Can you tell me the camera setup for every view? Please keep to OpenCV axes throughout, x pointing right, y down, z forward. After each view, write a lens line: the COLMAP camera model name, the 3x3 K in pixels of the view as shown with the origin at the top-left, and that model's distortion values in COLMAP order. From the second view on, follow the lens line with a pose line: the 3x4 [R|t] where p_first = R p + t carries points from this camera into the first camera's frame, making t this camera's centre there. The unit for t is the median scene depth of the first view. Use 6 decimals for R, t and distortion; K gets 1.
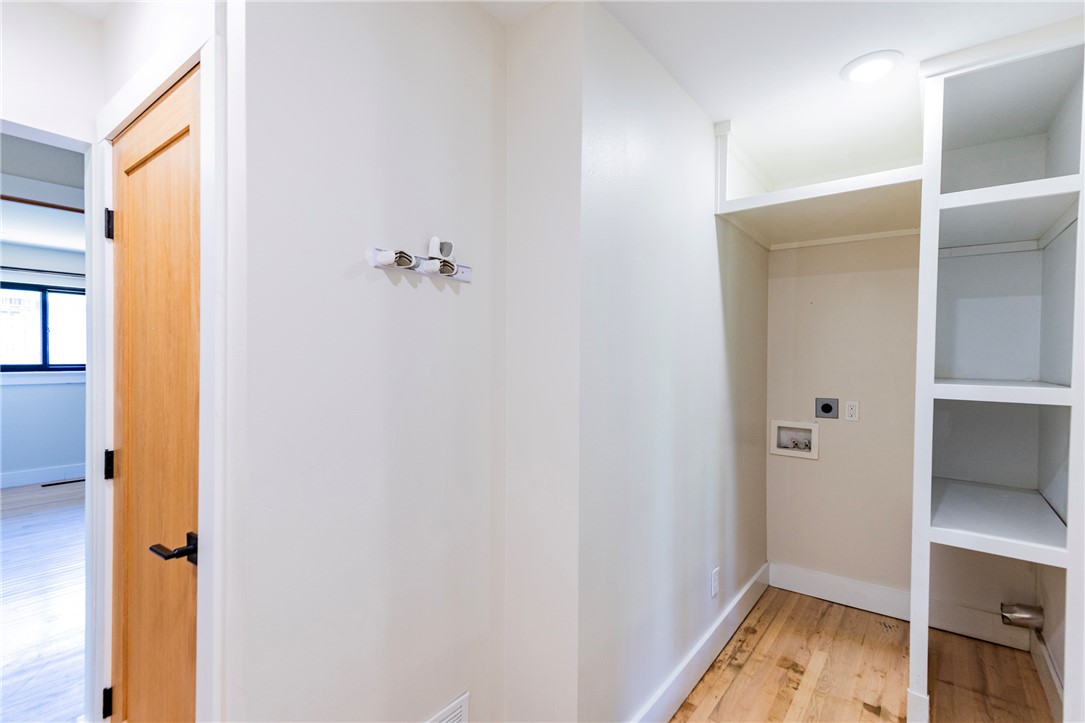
lens RADIAL K [[499.6, 0, 548.1], [0, 499.6, 361.1], [0, 0, 1]] dist [0.010433, 0.000486]
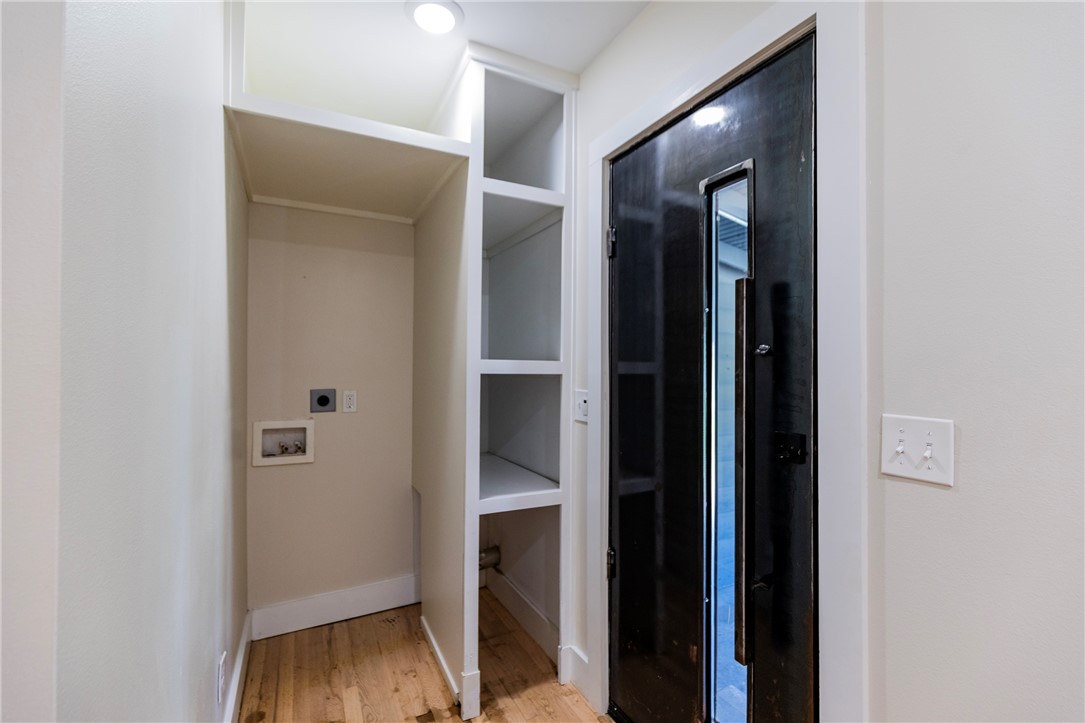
lens RADIAL K [[499.6, 0, 548.1], [0, 499.6, 361.1], [0, 0, 1]] dist [0.010433, 0.000486]
pose [[0.421312, 0.005237, 0.906901, -0.068546], [0.009365, 0.999905, -0.010124, 0.040430], [-0.906868, 0.012759, 0.421223, 0.301325]]
